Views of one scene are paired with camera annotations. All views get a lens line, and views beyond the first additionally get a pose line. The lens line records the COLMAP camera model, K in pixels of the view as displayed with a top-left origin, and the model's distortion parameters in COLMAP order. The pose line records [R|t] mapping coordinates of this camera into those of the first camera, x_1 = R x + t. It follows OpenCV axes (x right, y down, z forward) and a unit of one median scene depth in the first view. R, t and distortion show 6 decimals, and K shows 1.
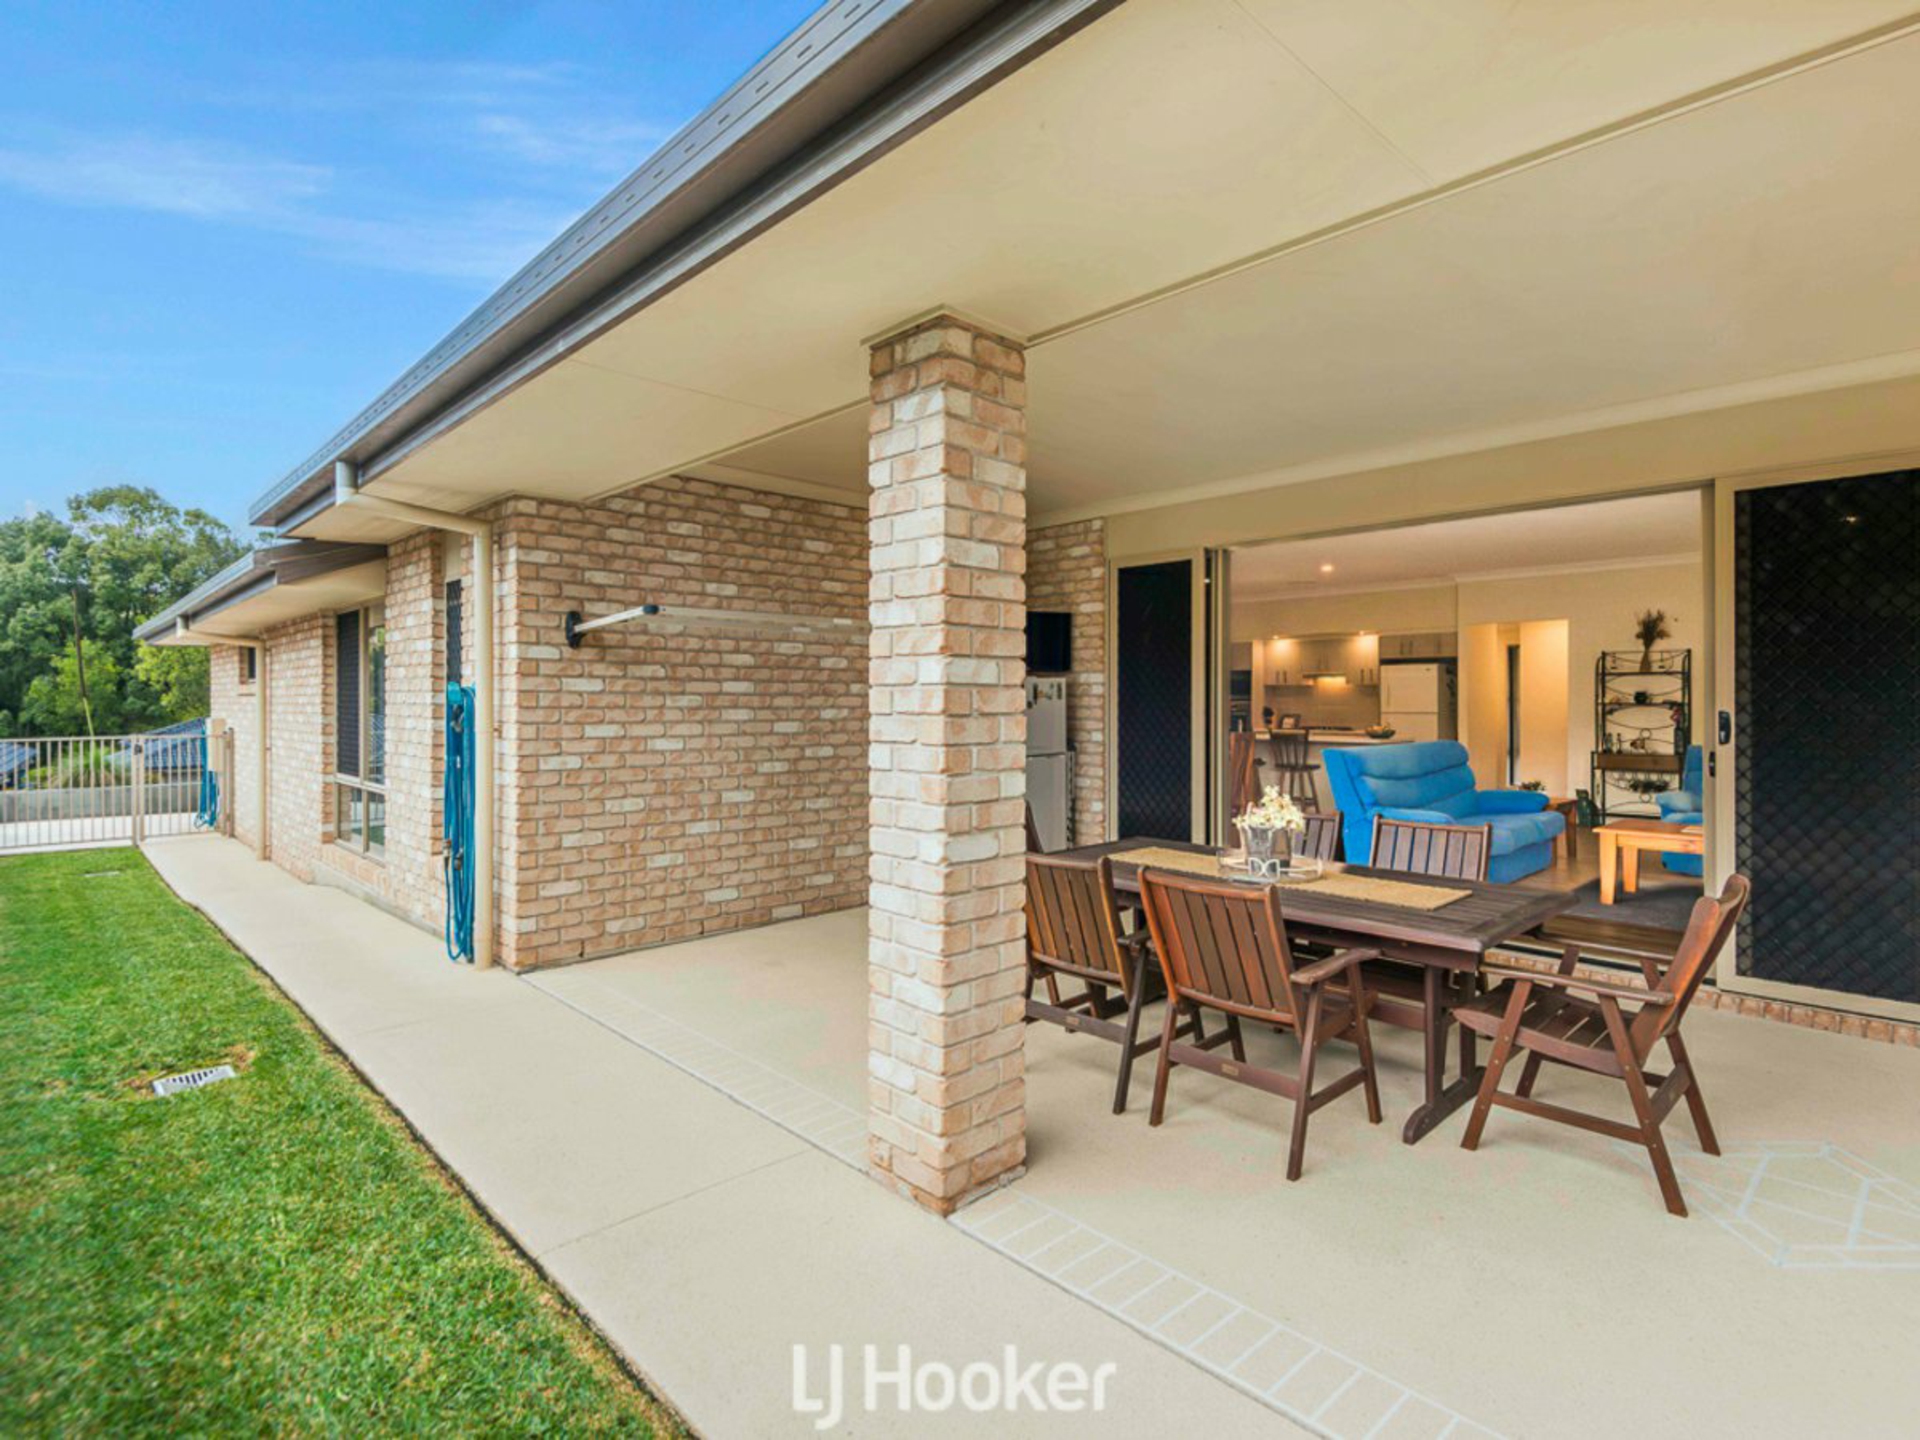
lens RADIAL K [[980.4, 0, 960.6], [0, 980.4, 692.4], [0, 0, 1]] dist [-0.002781, -0.010615]
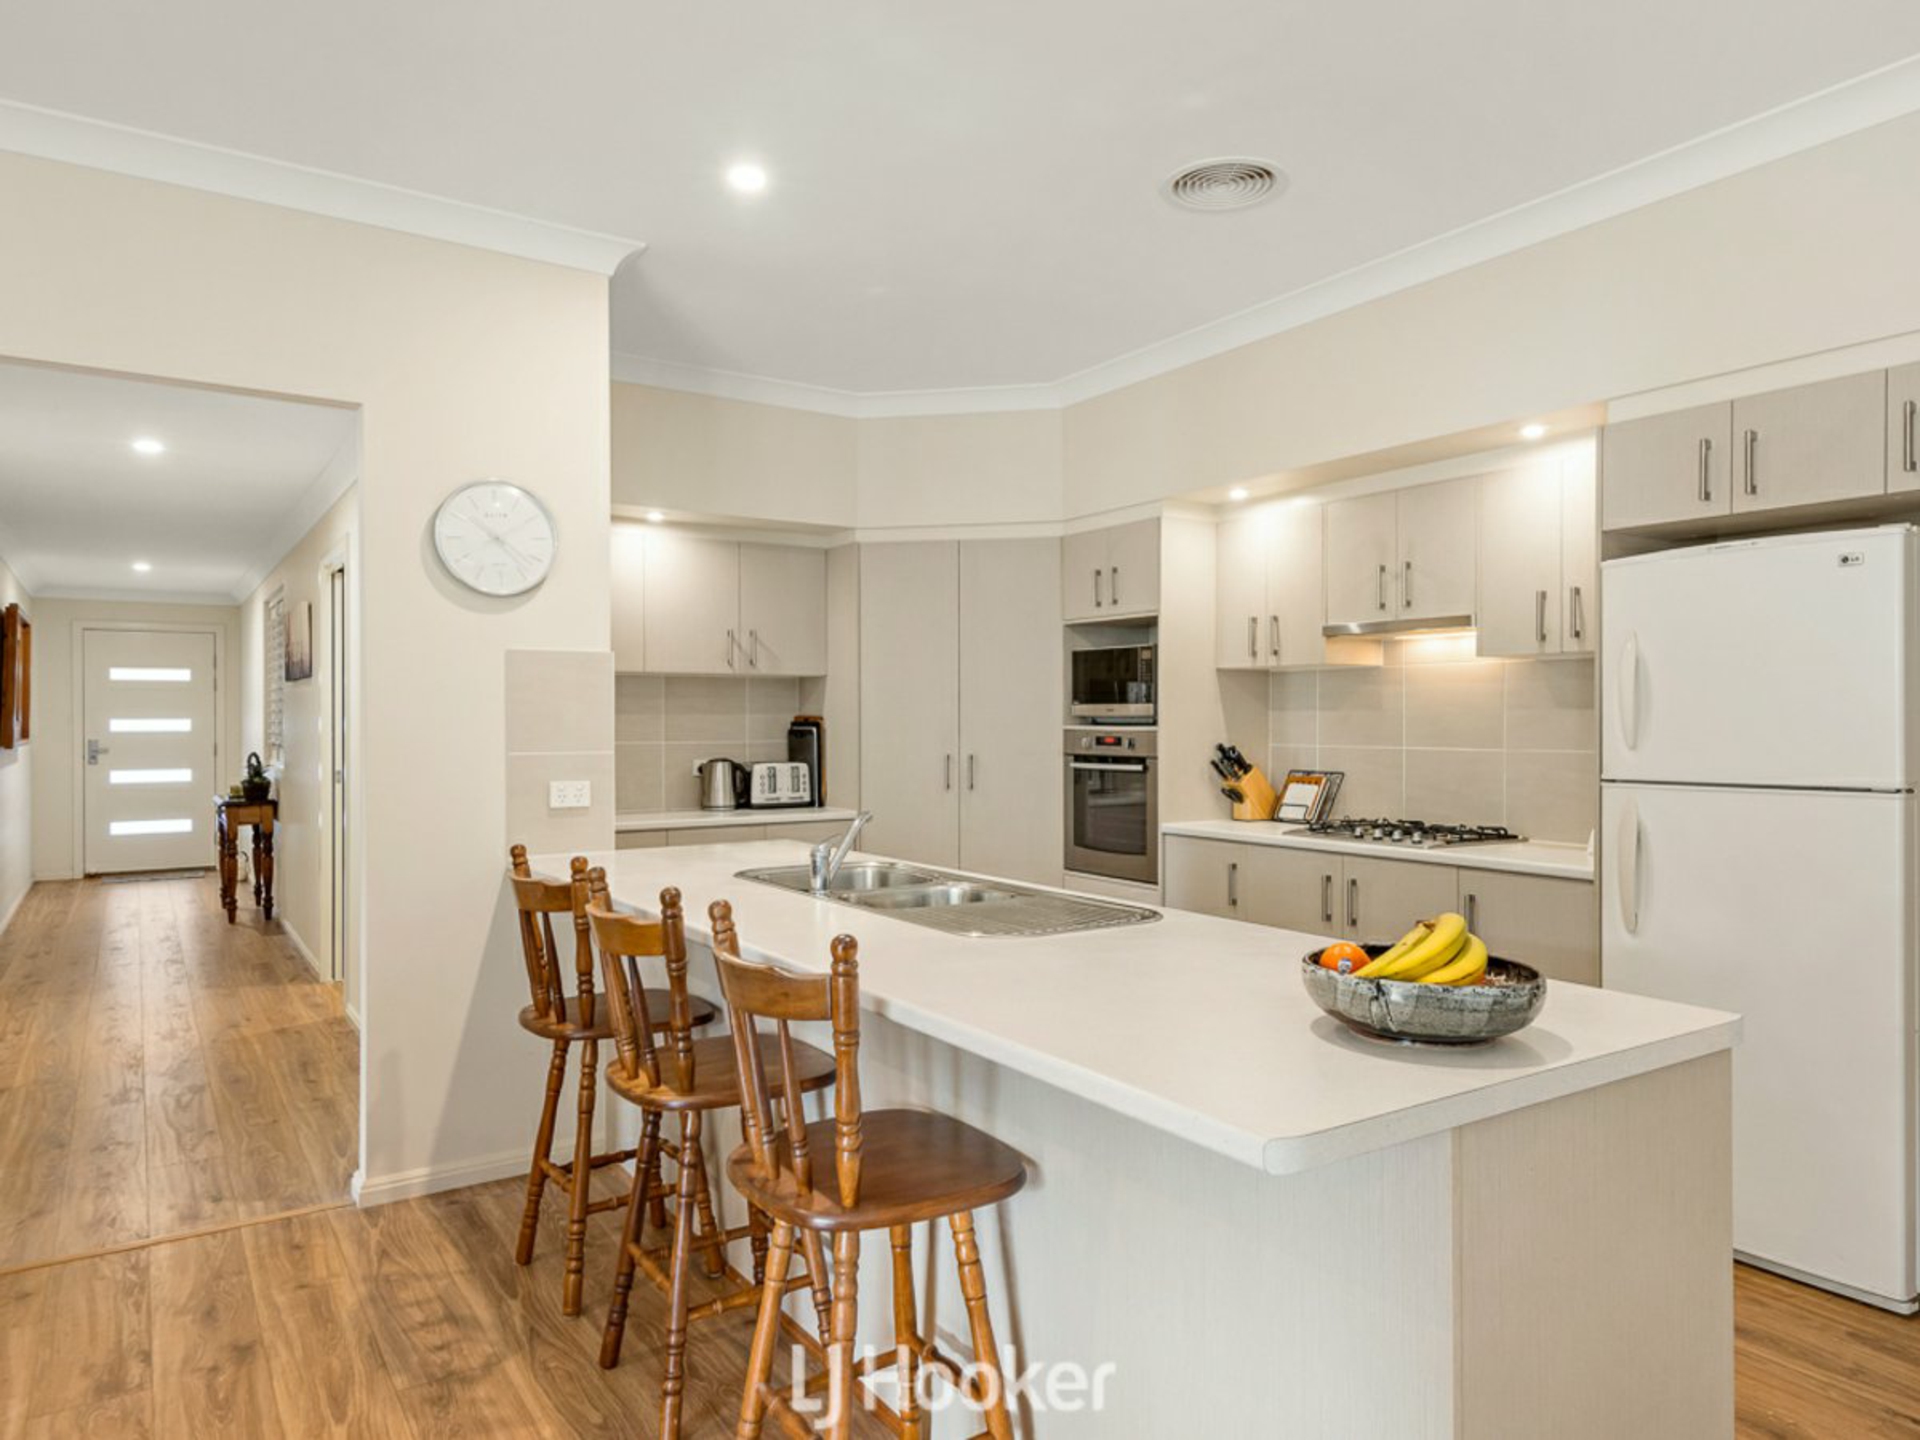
lens RADIAL K [[1250.6, 0, 980.3], [0, 1250.6, 728.2], [0, 0, 1]] dist [0.043693, -0.001089]
pose [[0.984934, 0.001574, -0.172924, 0.348813], [0.001142, 0.999878, 0.015605, 0.004958], [0.172928, -0.015568, 0.984811, 0.713538]]
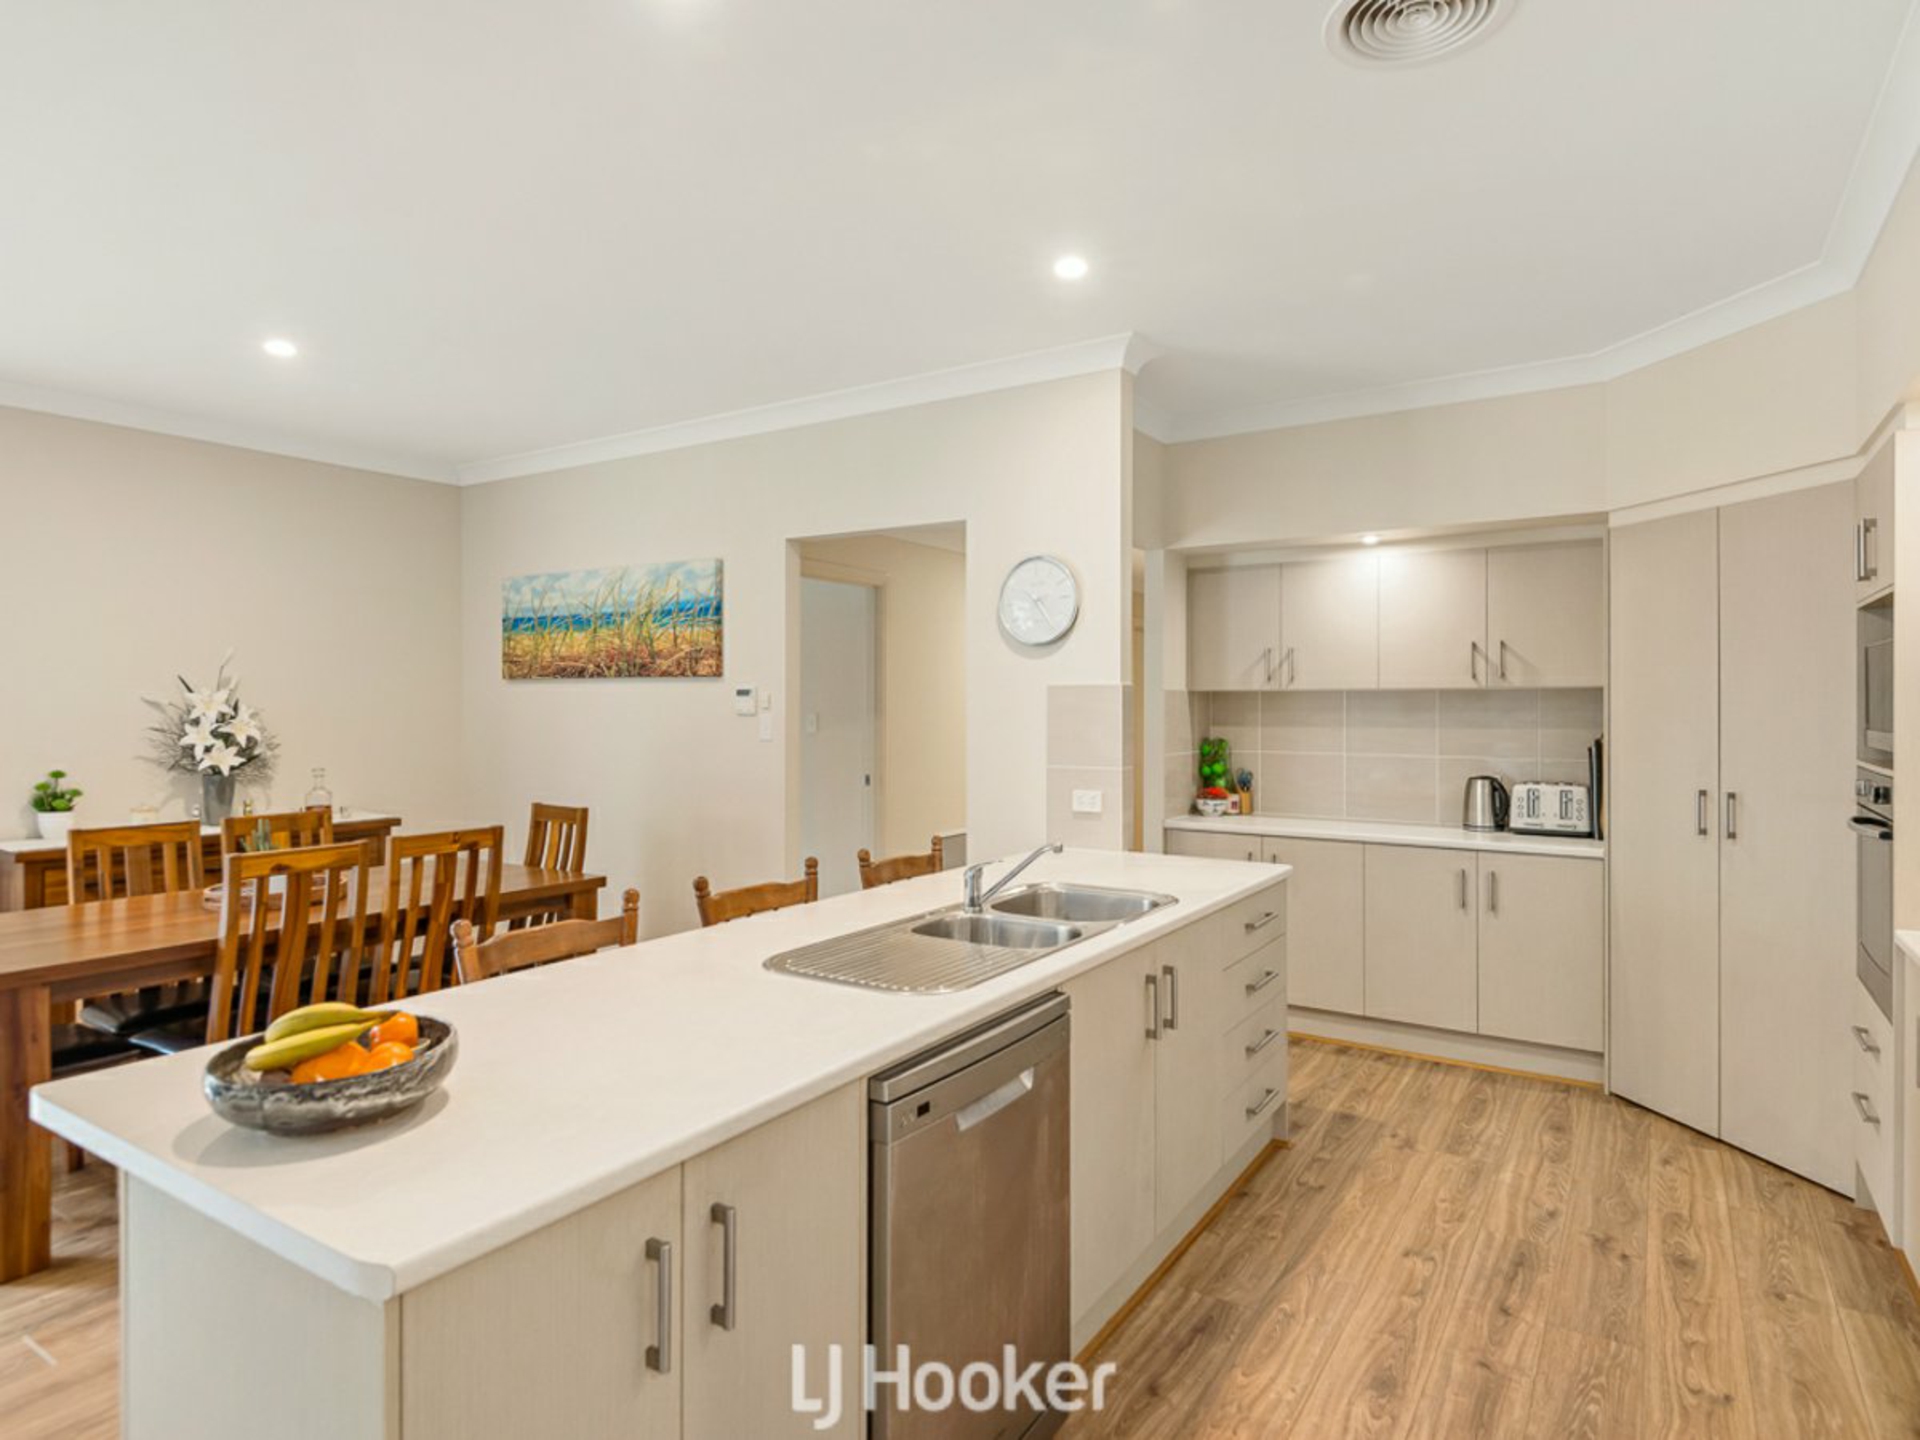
lens RADIAL K [[1068.1, 0, 967.5], [0, 1068.1, 701.9], [0, 0, 1]] dist [0.017693, -0.012747]
pose [[0.231936, -0.001480, -0.972730, 0.443489], [0.007951, 0.999968, 0.000375, -0.000906], [0.972699, -0.007822, 0.231940, 0.824351]]
